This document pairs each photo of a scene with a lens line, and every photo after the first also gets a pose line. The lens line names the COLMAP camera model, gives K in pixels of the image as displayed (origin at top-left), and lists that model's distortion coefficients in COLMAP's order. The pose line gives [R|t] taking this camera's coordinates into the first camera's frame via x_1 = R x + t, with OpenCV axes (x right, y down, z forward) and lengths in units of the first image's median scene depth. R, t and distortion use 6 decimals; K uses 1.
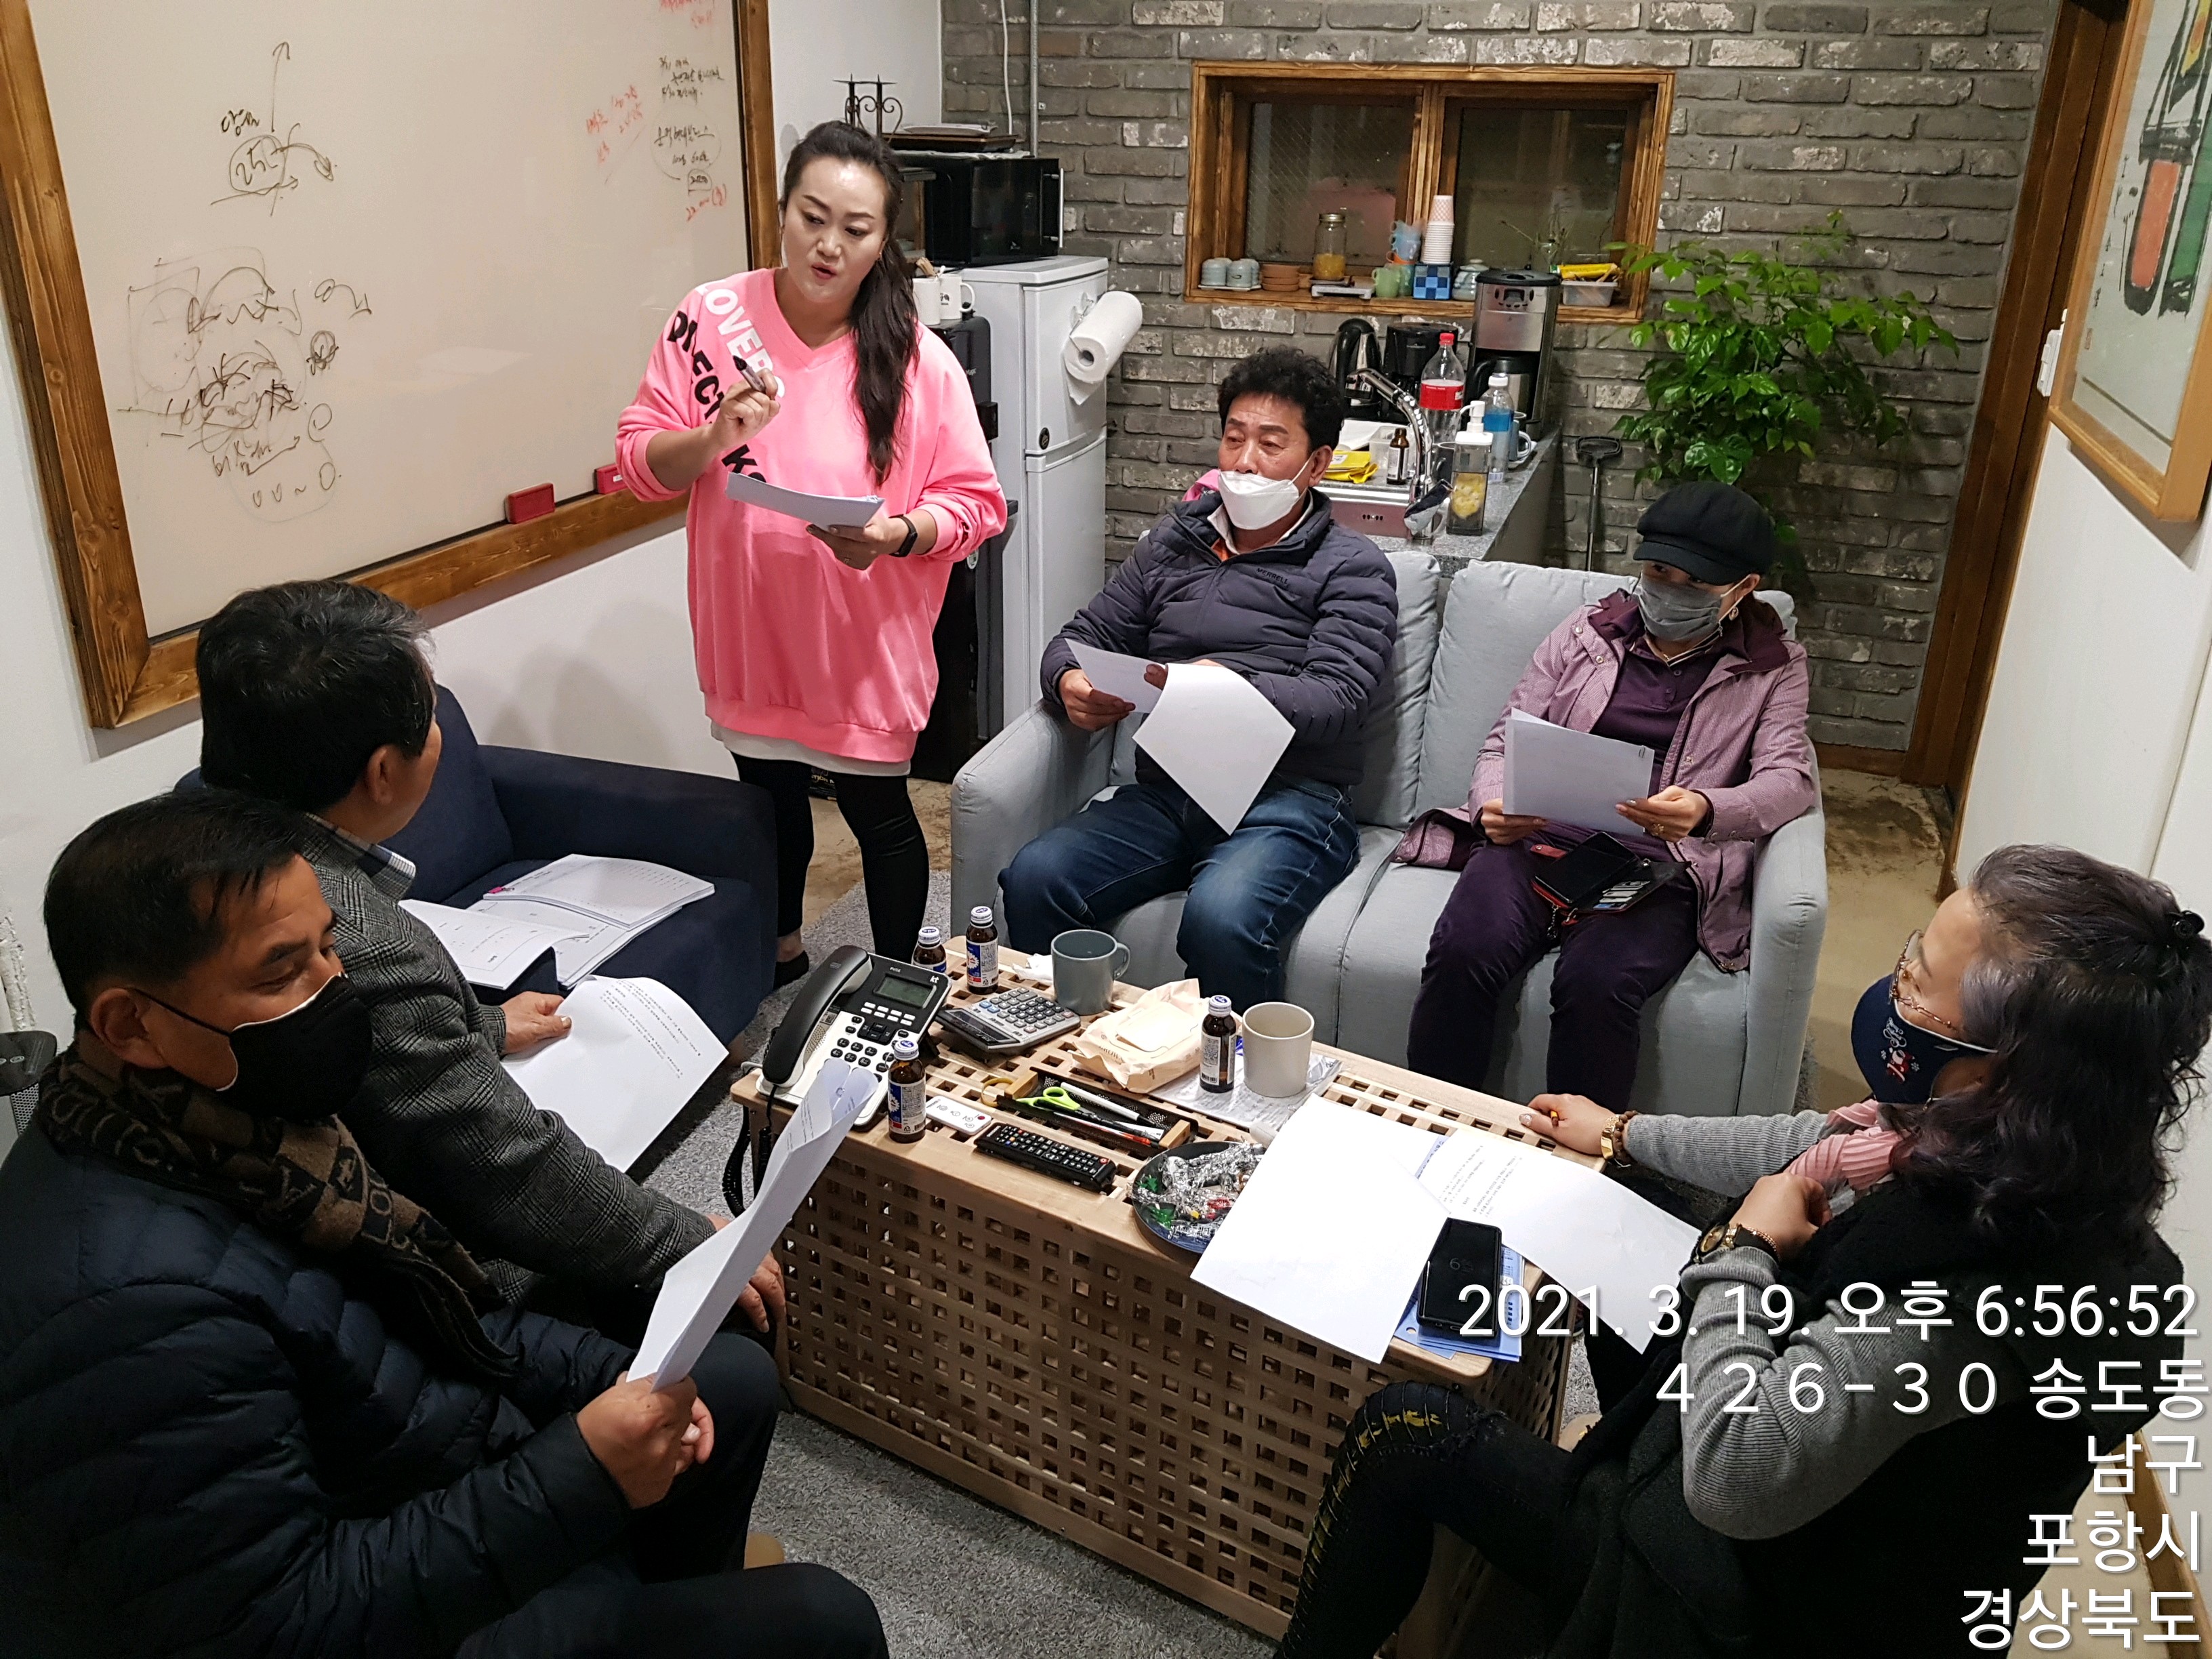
lens RADIAL K [[1667.5, 0, 1108.3], [0, 1667.5, 804.1], [0, 0, 1]] dist [0.062743, -0.115651]
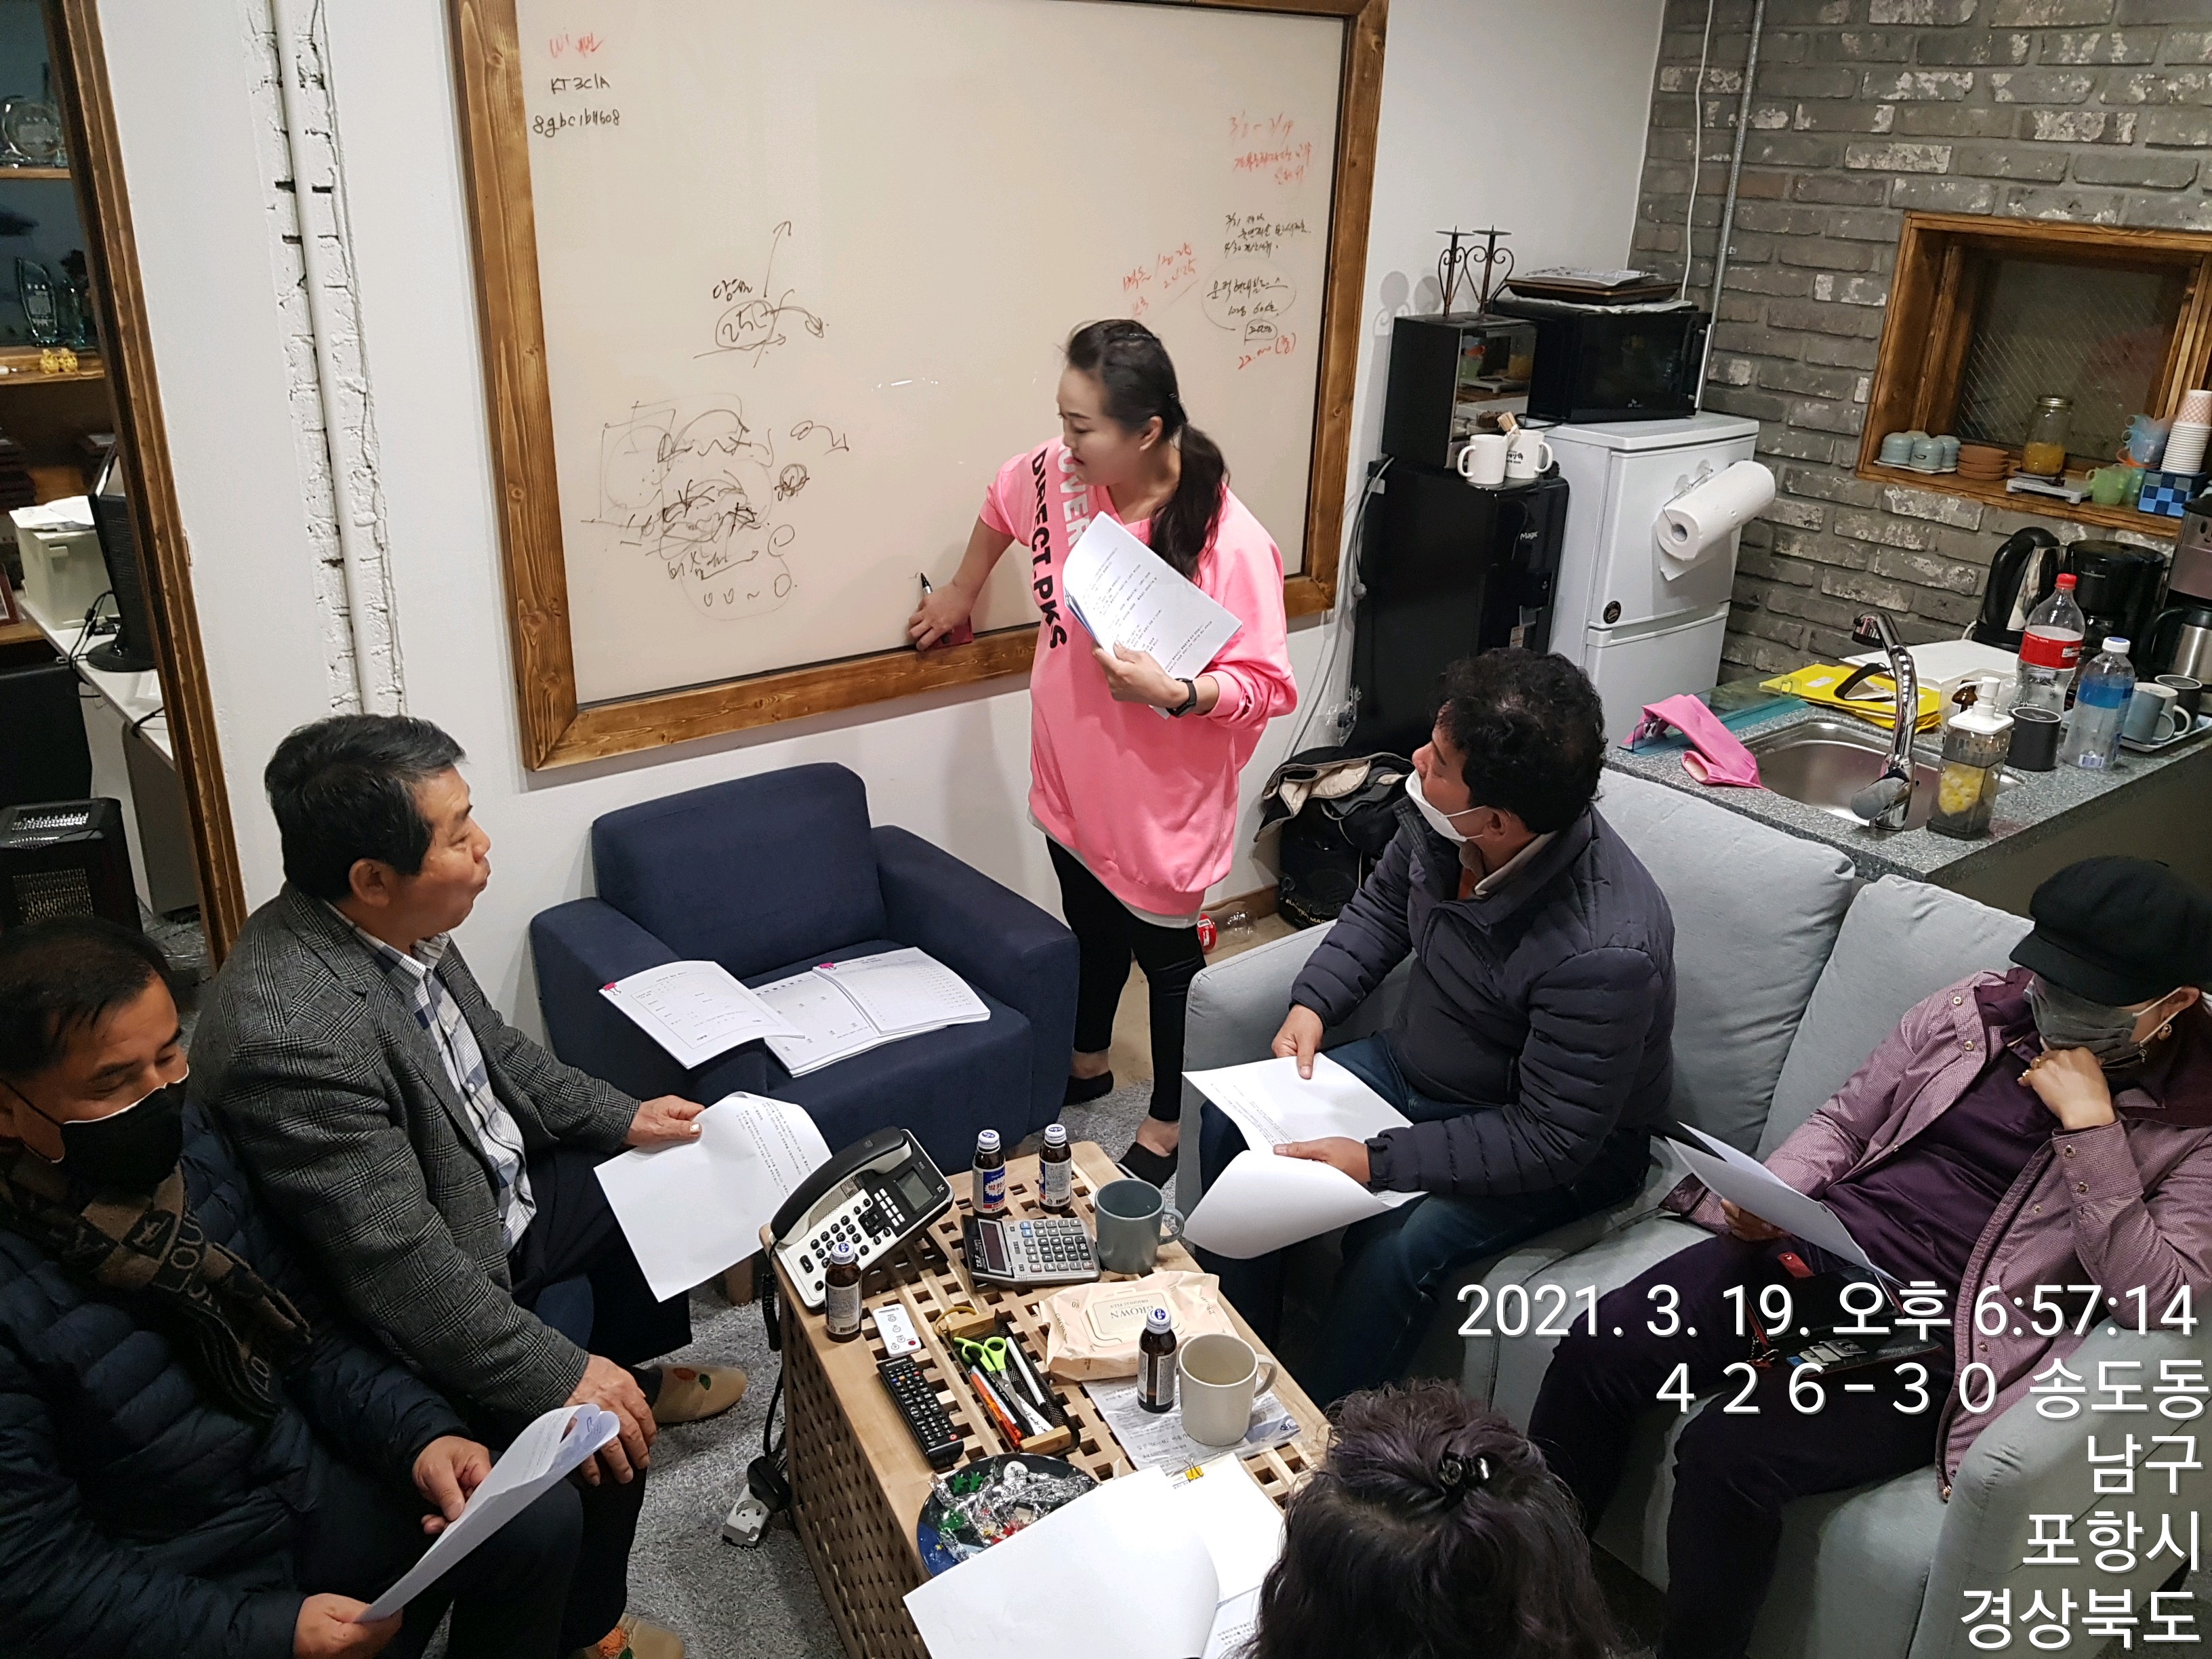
lens RADIAL K [[1667.5, 0, 1108.3], [0, 1667.5, 804.1], [0, 0, 1]] dist [0.062743, -0.115651]
pose [[0.839311, 0.211694, -0.500742, 0.323022], [-0.224115, 0.973895, 0.036077, -0.133434], [0.495308, 0.081944, 0.864844, 0.116746]]
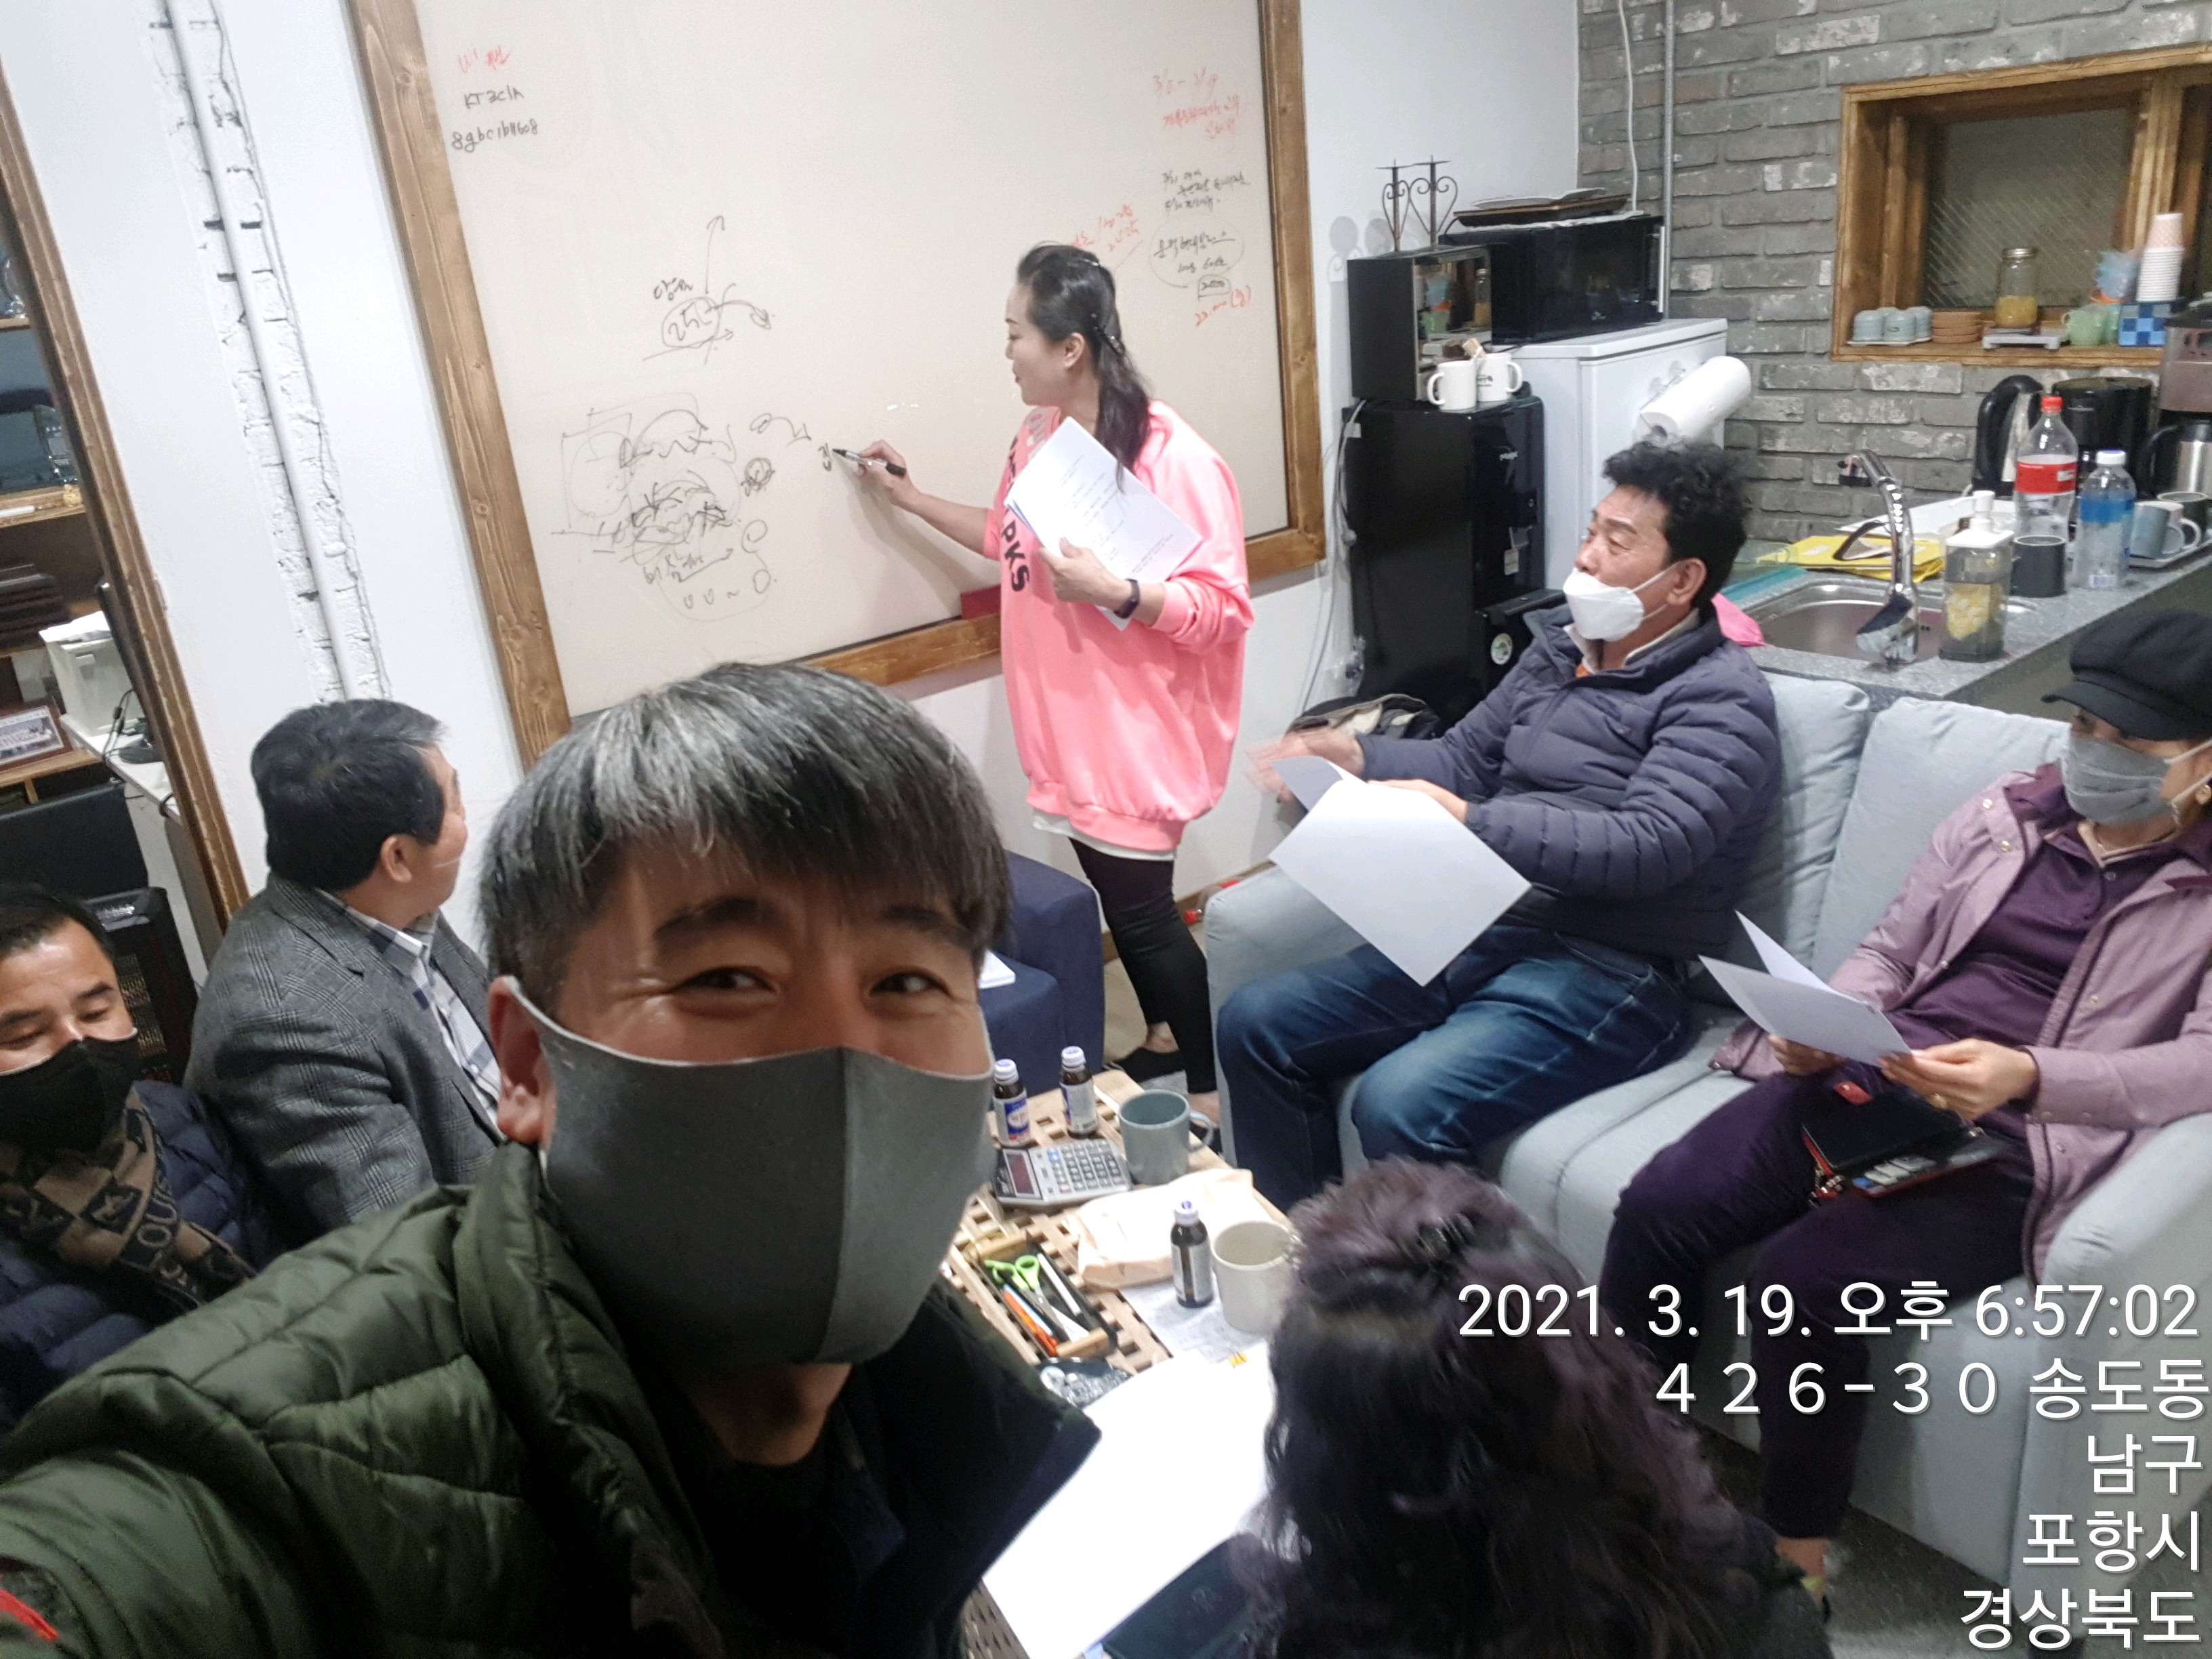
lens RADIAL K [[1614.9, 0, 1106.0], [0, 1614.9, 829.5], [0, 0, 1]] dist [0.024882, -0.062791]
pose [[0.837669, 0.096968, -0.537502, 0.341961], [-0.100751, 0.994659, 0.022426, -0.069242], [0.536806, 0.035369, 0.842964, 0.178323]]
